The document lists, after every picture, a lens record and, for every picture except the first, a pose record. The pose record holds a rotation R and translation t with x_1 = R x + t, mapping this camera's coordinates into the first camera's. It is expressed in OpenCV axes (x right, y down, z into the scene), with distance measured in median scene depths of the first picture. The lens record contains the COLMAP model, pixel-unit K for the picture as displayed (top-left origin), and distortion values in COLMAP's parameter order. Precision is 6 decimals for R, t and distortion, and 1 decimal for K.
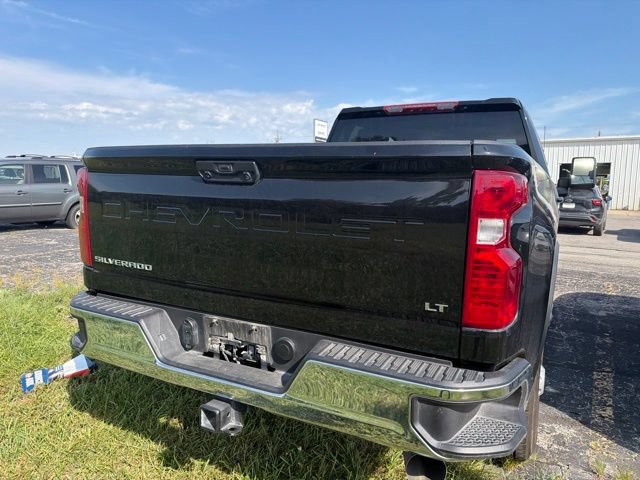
lens RADIAL K [[453.9, 0, 321.8], [0, 453.9, 249.0], [0, 0, 1]] dist [0.044074, -0.054808]
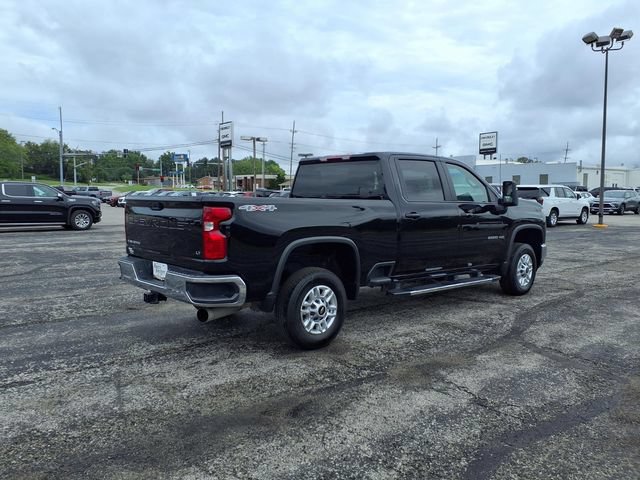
lens RADIAL K [[511.2, 0, 317.1], [0, 511.2, 237.7], [0, 0, 1]] dist [0.043206, -0.054630]
pose [[0.934955, 0.011071, -0.354594, 1.316257], [-0.034353, 0.997641, -0.059431, 0.124284], [0.353099, 0.067747, 0.933130, -1.112362]]
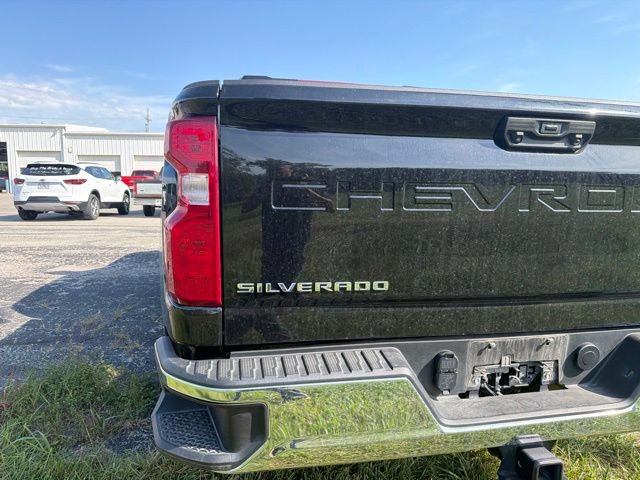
lens RADIAL K [[453.9, 0, 321.7], [0, 453.9, 238.5], [0, 0, 1]] dist [0.044074, -0.054808]
pose [[0.773545, -0.084824, 0.628040, -0.709998], [0.087190, 0.995823, 0.027108, -0.040836], [-0.627716, 0.033789, 0.777709, 0.491107]]
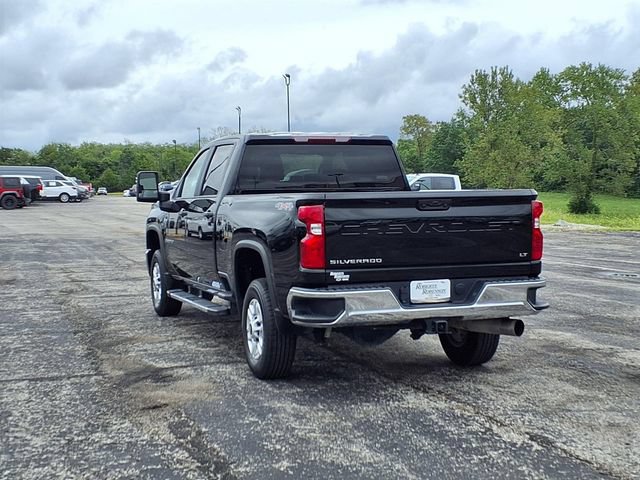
lens RADIAL K [[1014.5, 0, 309.9], [0, 1014.5, 239.5], [0, 0, 1]] dist [0.142434, 0.000000]
pose [[0.682382, -0.071530, 0.727488, -2.892056], [0.131754, 0.990937, -0.026151, 0.023388], [-0.719025, 0.113694, 0.685622, -1.259404]]
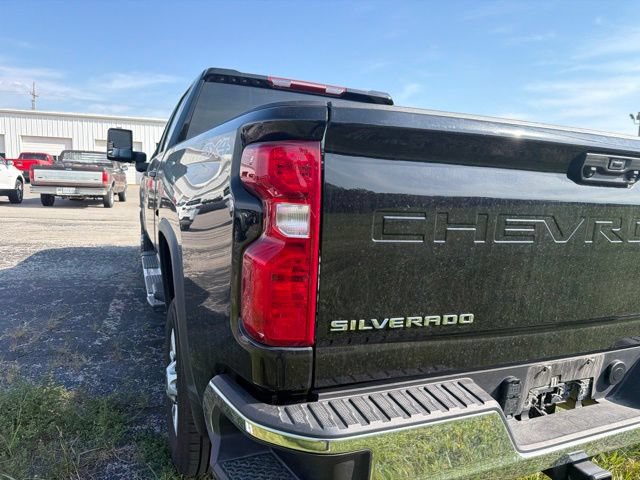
lens RADIAL K [[456.7, 0, 322.2], [0, 456.7, 245.7], [0, 0, 1]] dist [0.017506, -0.022955]
pose [[0.635144, -0.101811, 0.765654, -0.826483], [0.068358, 0.994794, 0.075574, -0.099131], [-0.769363, 0.004338, 0.638797, 0.653223]]
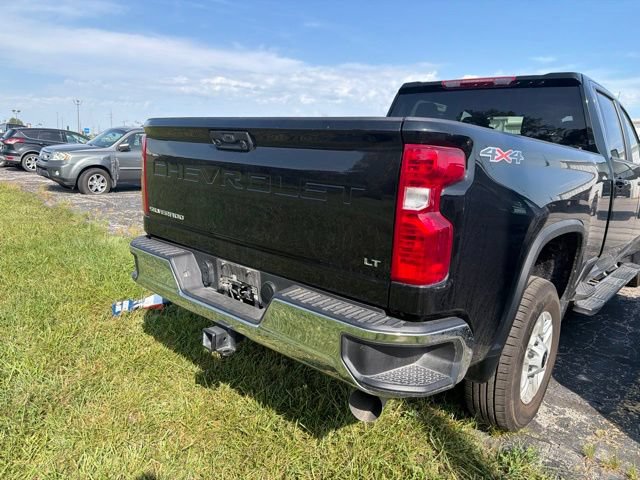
lens RADIAL K [[453.9, 0, 320.7], [0, 453.9, 241.1], [0, 0, 1]] dist [0.044074, -0.054808]
pose [[0.968173, 0.078362, -0.237699, 0.245725], [-0.069390, 0.996533, 0.045893, 0.018528], [0.240472, -0.027938, 0.970254, -0.094690]]
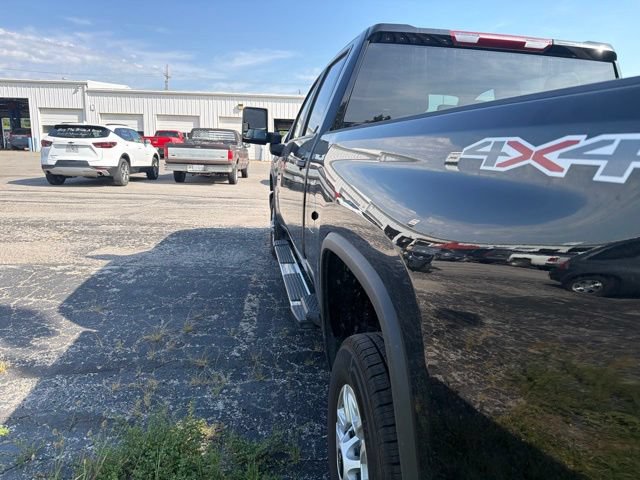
lens RADIAL K [[453.9, 0, 324.5], [0, 453.9, 238.7], [0, 0, 1]] dist [0.044074, -0.054808]
pose [[0.794544, -0.115575, 0.596105, -0.717502], [0.064956, 0.992263, 0.105804, -0.176346], [-0.603722, -0.045346, 0.795904, 1.000150]]
